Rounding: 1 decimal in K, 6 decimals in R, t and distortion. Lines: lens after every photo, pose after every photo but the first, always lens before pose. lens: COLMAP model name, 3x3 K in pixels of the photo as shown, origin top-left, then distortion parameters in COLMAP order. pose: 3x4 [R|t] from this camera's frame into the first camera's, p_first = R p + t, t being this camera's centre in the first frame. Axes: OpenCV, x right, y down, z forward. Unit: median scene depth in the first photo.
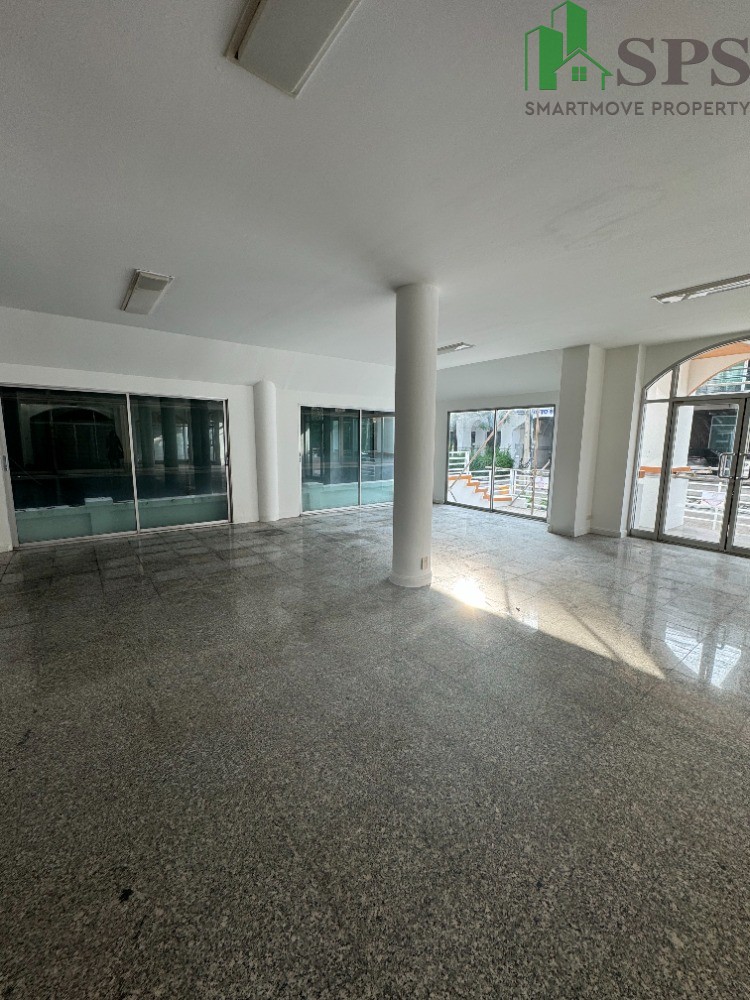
lens RADIAL K [[398.2, 0, 374.0], [0, 398.2, 498.2], [0, 0, 1]] dist [0.001074, 0.000069]
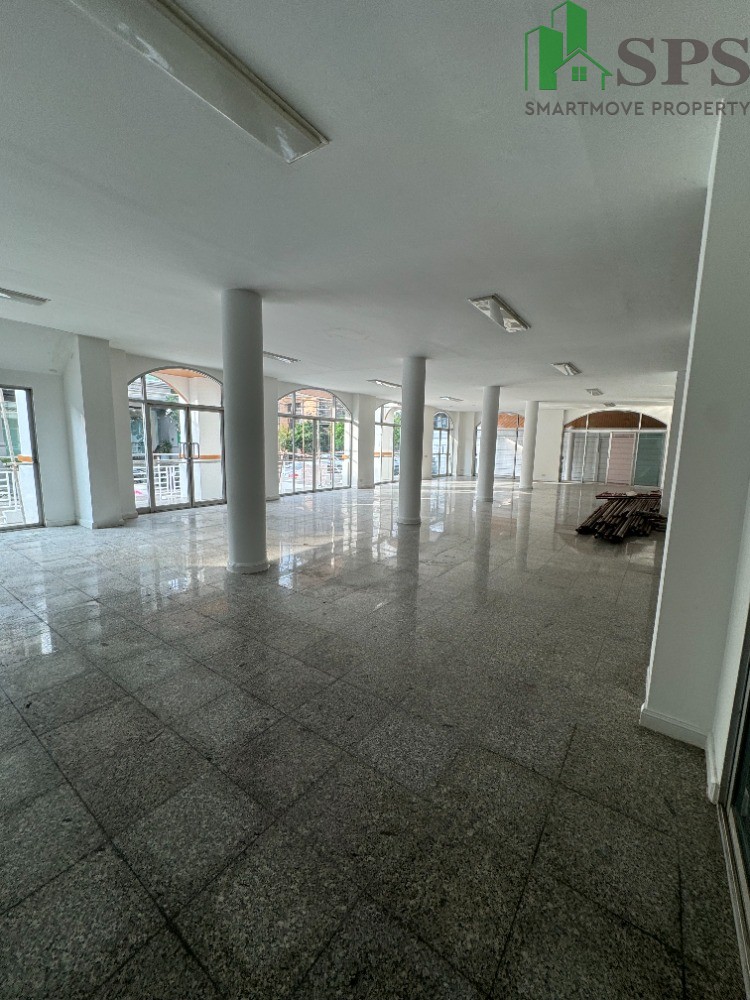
lens RADIAL K [[398.2, 0, 373.8], [0, 398.2, 499.6], [0, 0, 1]] dist [0.001074, 0.000069]
pose [[-0.287914, -0.154567, 0.945100, -0.812959], [0.104577, 0.975912, 0.191464, -0.120928], [-0.951929, 0.153961, -0.264815, 0.765763]]
